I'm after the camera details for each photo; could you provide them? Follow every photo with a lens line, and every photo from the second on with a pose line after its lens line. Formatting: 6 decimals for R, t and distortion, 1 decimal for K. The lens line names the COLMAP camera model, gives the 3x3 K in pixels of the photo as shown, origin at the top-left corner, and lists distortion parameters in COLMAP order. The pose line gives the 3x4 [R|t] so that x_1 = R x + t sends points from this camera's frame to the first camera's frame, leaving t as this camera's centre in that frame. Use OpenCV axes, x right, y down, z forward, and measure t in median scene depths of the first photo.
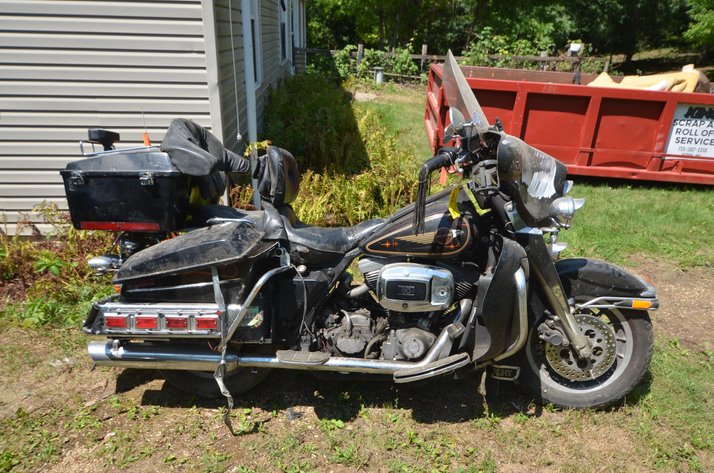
lens RADIAL K [[502.1, 0, 357.0], [0, 502.1, 238.1], [0, 0, 1]] dist [0.002375, -0.003702]
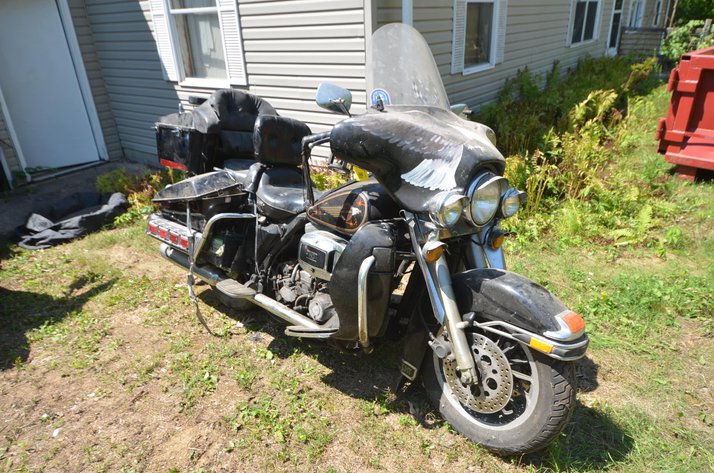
lens RADIAL K [[470.4, 0, 357.1], [0, 470.4, 235.2], [0, 0, 1]] dist [-0.007004, -0.002050]
pose [[0.781194, 0.206954, -0.588987, 0.716576], [-0.179935, 0.978057, 0.105009, -0.058578], [0.597795, 0.023947, 0.801291, 0.233836]]
